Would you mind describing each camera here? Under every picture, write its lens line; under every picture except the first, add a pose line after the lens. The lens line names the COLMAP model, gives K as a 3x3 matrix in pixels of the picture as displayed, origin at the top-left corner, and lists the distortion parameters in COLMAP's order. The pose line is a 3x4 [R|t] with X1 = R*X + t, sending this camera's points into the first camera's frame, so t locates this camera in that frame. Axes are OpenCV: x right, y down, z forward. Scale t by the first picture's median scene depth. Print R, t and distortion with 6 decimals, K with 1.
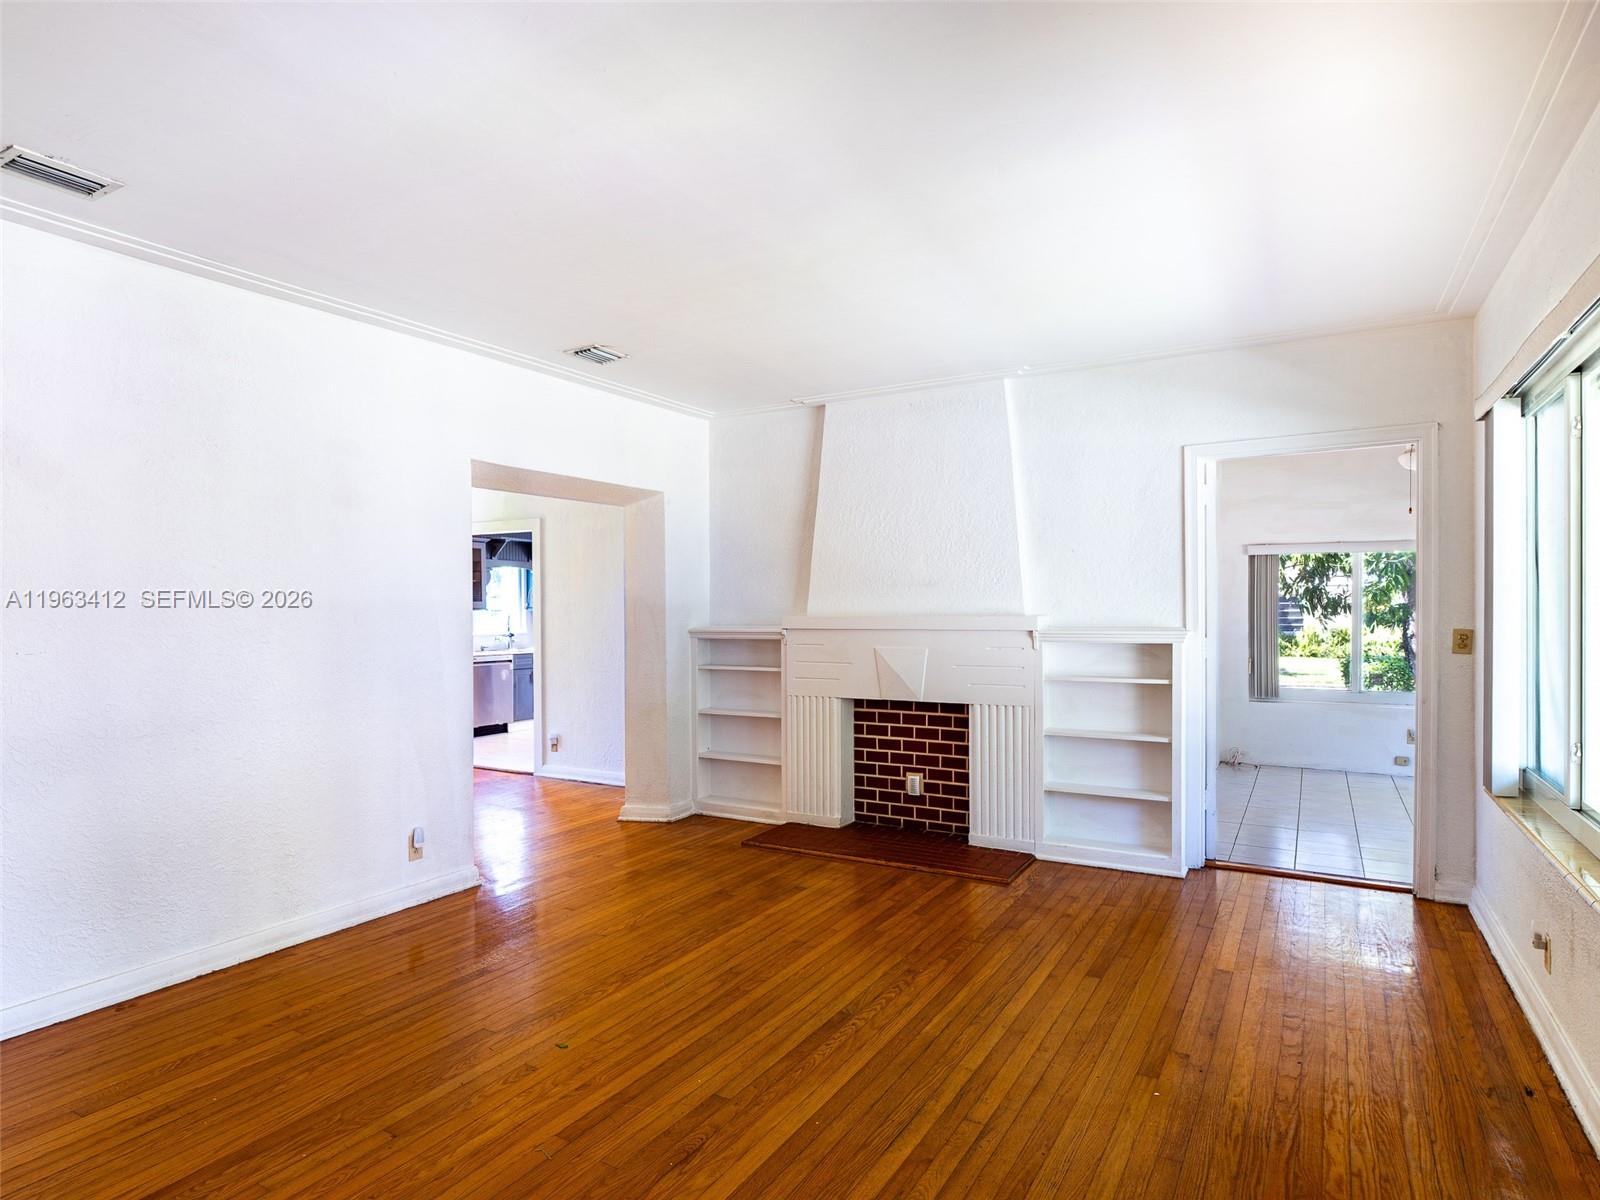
lens RADIAL K [[815.4, 0, 801.0], [0, 815.4, 620.3], [0, 0, 1]] dist [-0.000570, 0.000316]
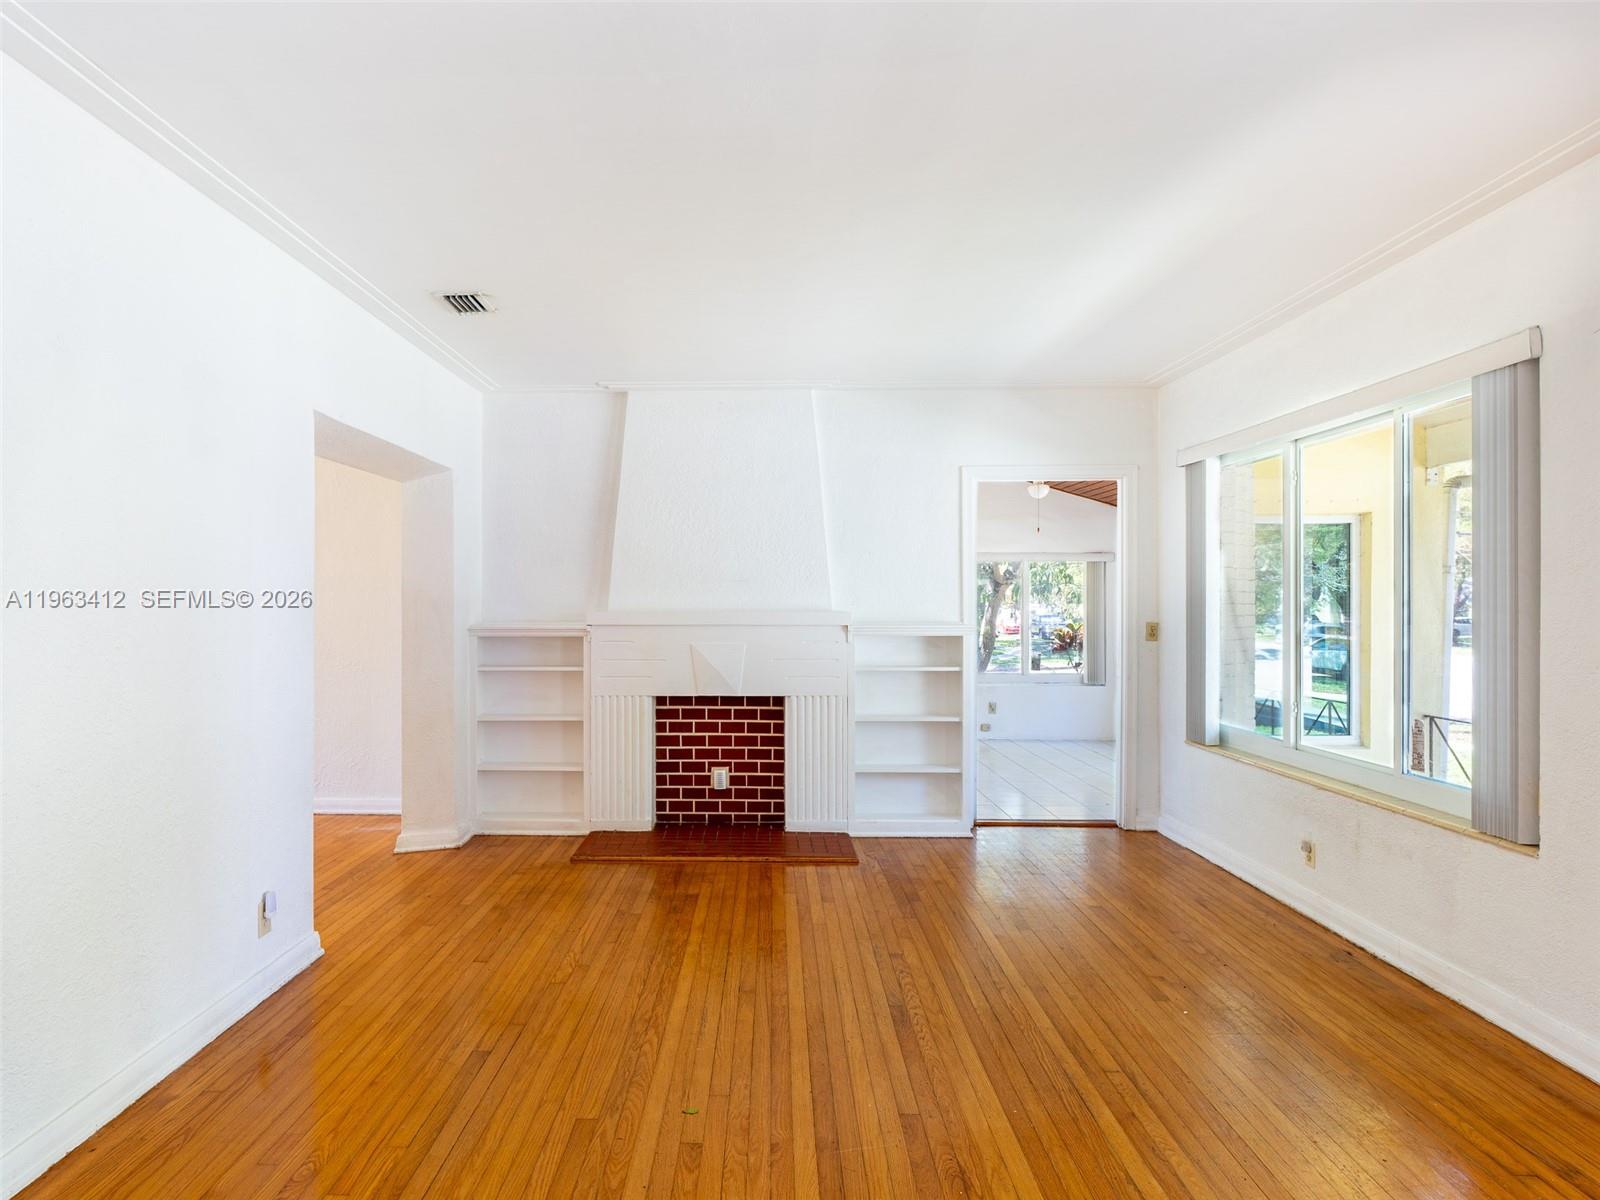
lens RADIAL K [[790.0, 0, 842.1], [0, 790.0, 609.9], [0, 0, 1]] dist [-0.000852, 0.000926]
pose [[0.896559, 0.003003, 0.442914, -0.161791], [0.000456, 0.999970, -0.007703, 0.000099], [-0.442924, 0.007108, 0.896531, 0.055812]]
